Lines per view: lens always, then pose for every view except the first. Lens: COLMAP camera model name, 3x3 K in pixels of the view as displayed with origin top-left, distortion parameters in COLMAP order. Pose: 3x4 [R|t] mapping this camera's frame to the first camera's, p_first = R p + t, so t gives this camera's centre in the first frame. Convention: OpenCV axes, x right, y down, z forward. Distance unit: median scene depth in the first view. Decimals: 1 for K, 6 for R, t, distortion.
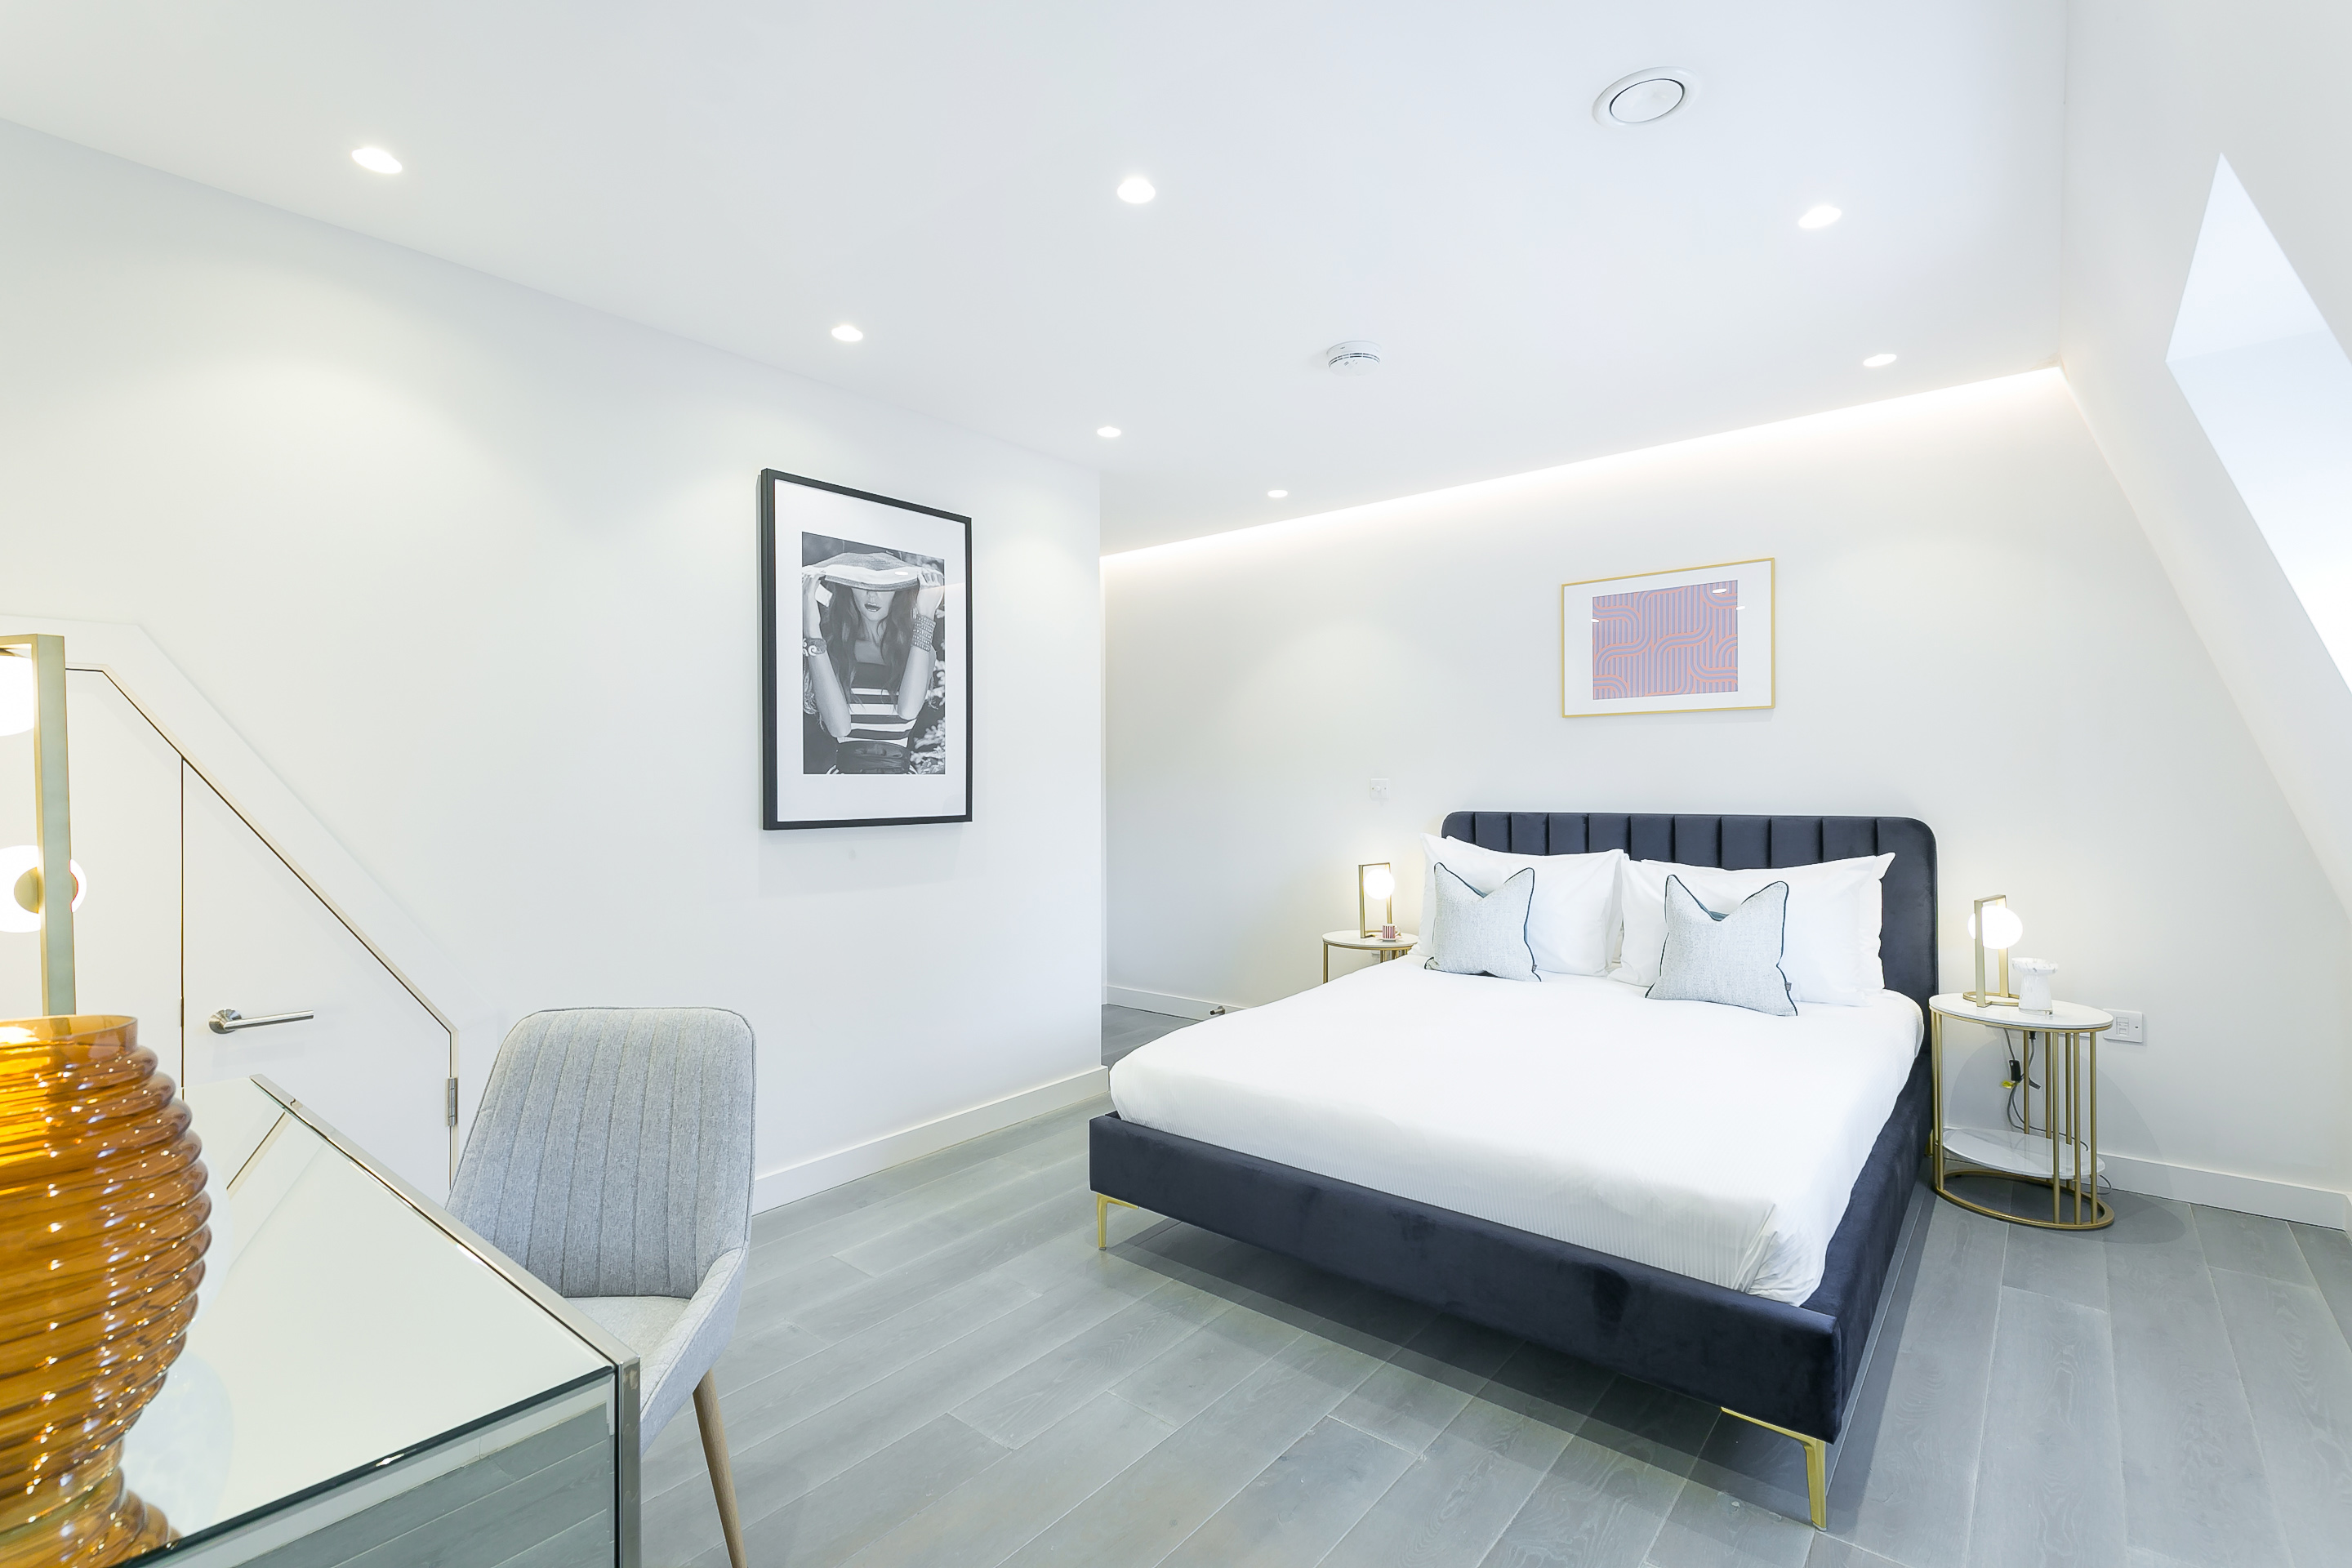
lens RADIAL K [[1054.3, 0, 1171.8], [0, 1054.3, 784.8], [0, 0, 1]] dist [0.012844, -0.003457]
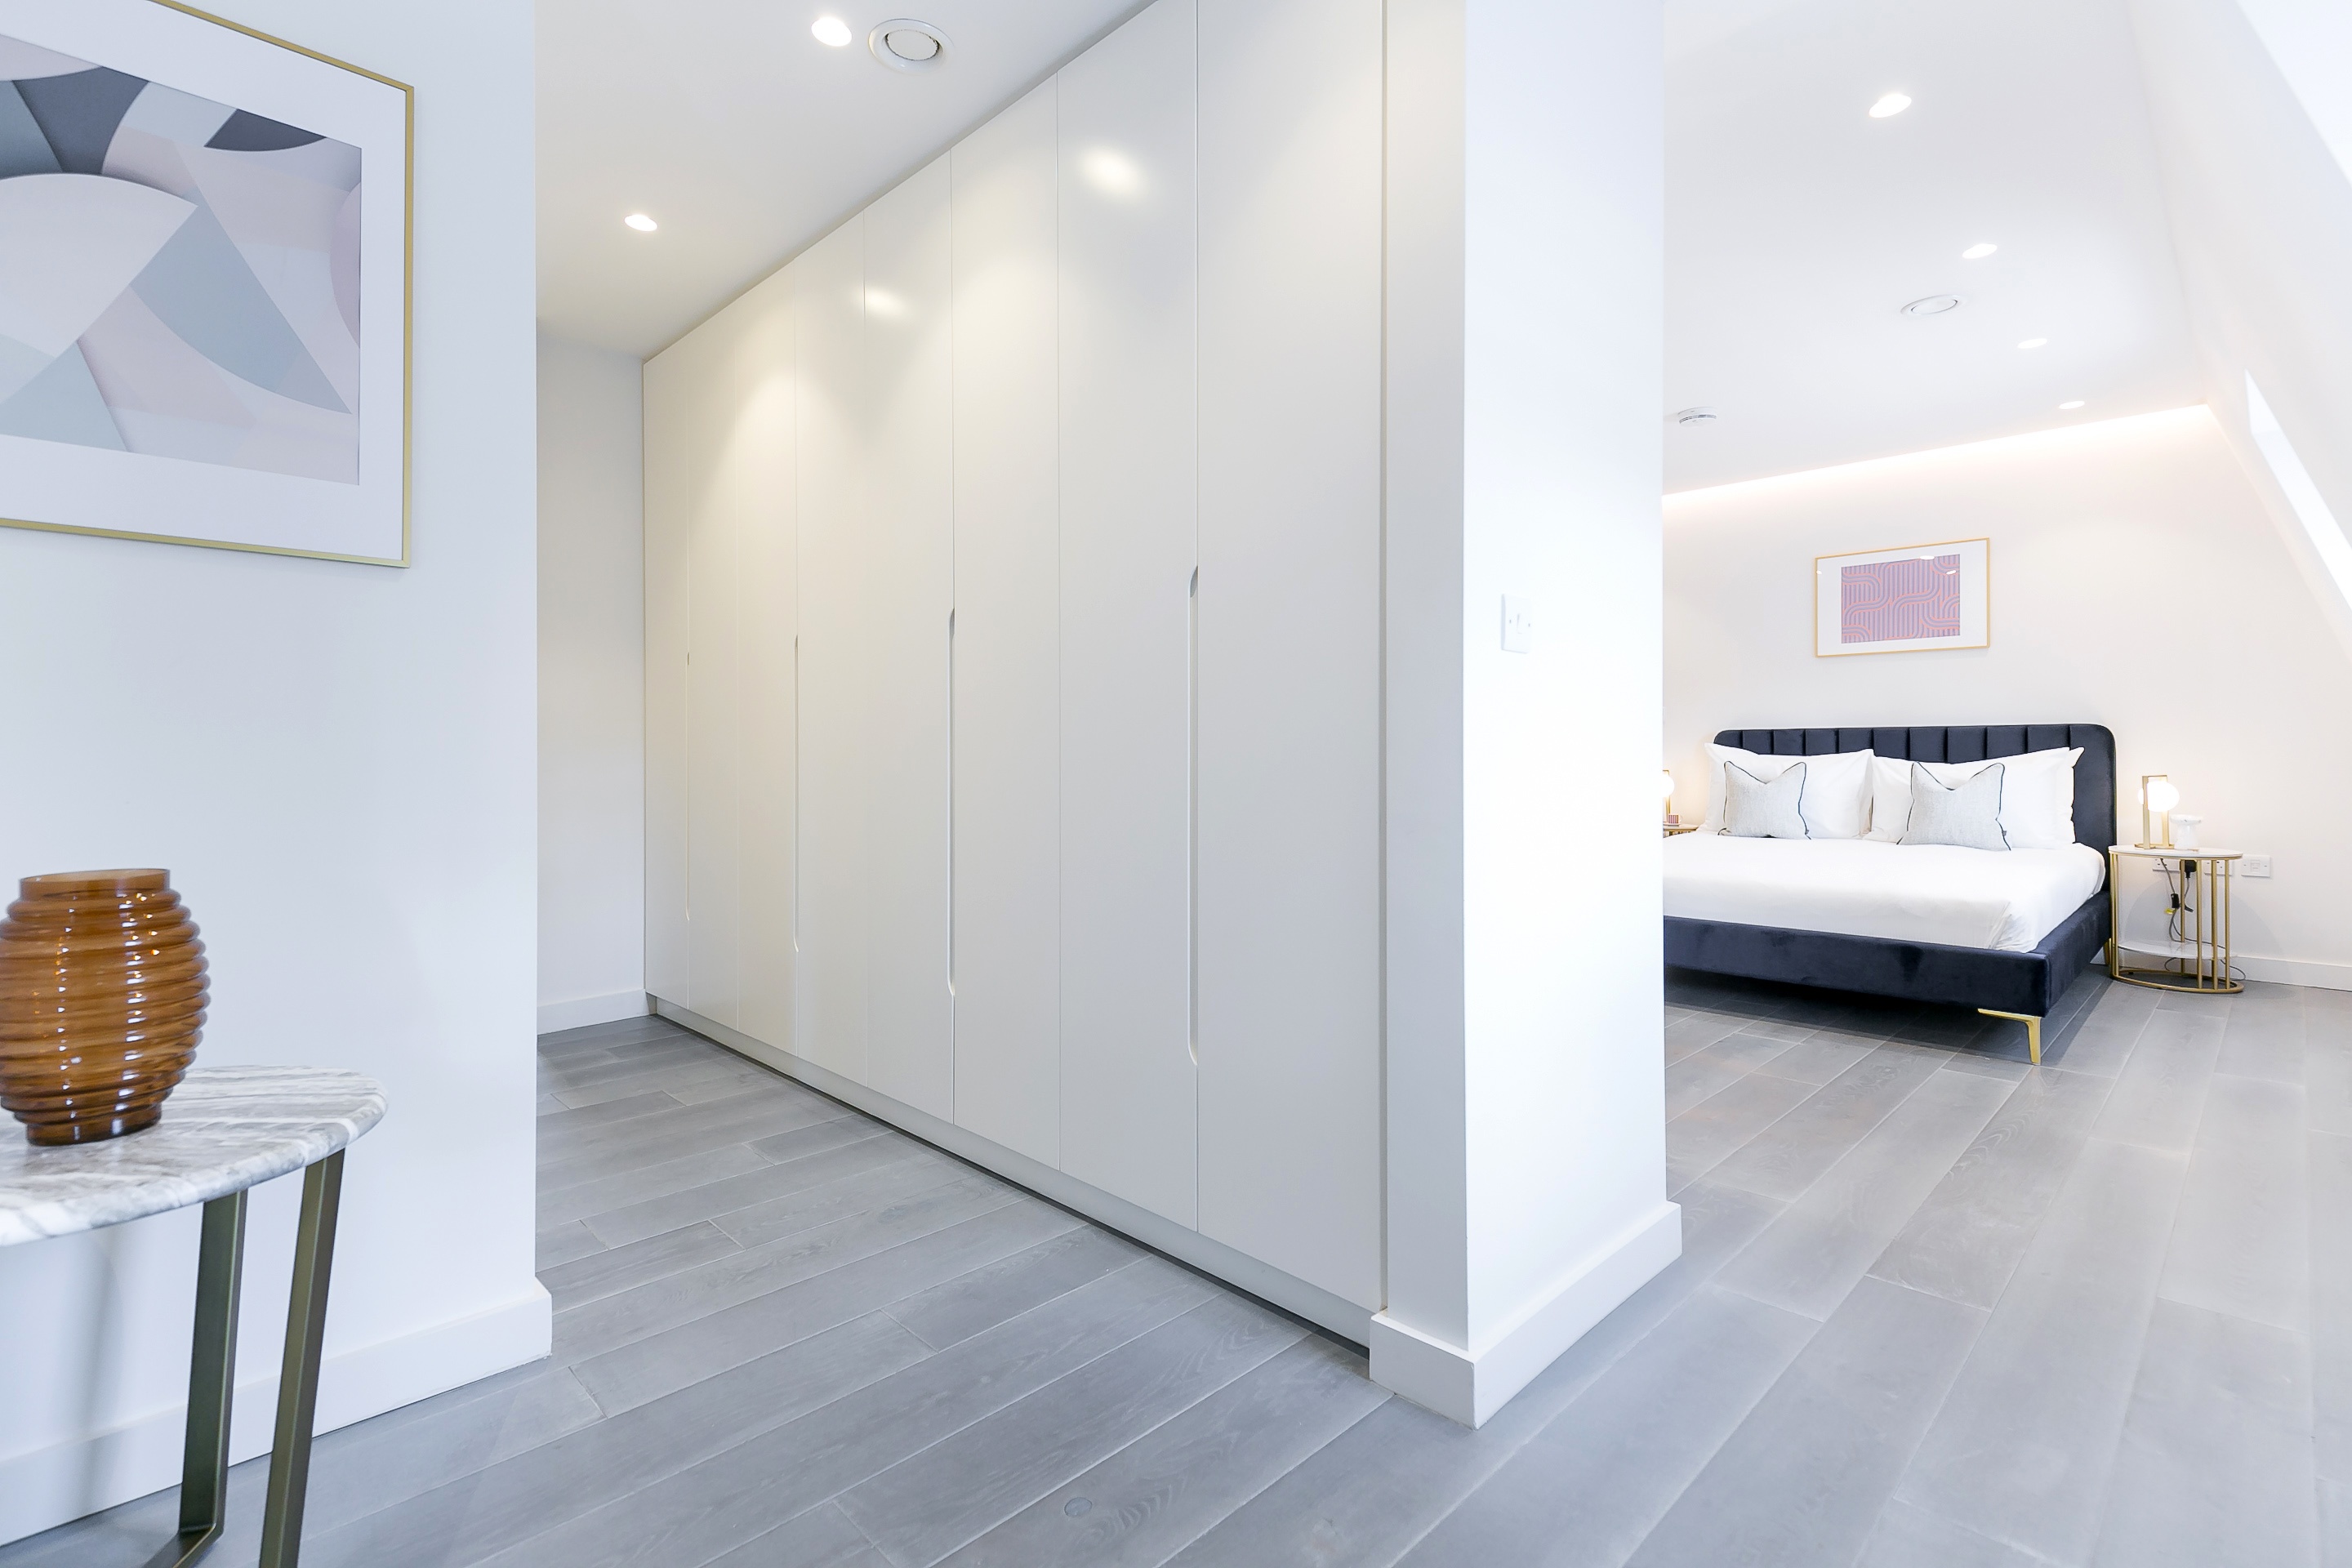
lens RADIAL K [[1054.3, 0, 1192.9], [0, 1054.3, 744.5], [0, 0, 1]] dist [0.012844, -0.003457]
pose [[0.994739, 0.003751, -0.102374, -0.357249], [-0.004204, 0.999982, -0.004202, 0.071702], [0.102356, 0.004610, 0.994737, -0.535501]]
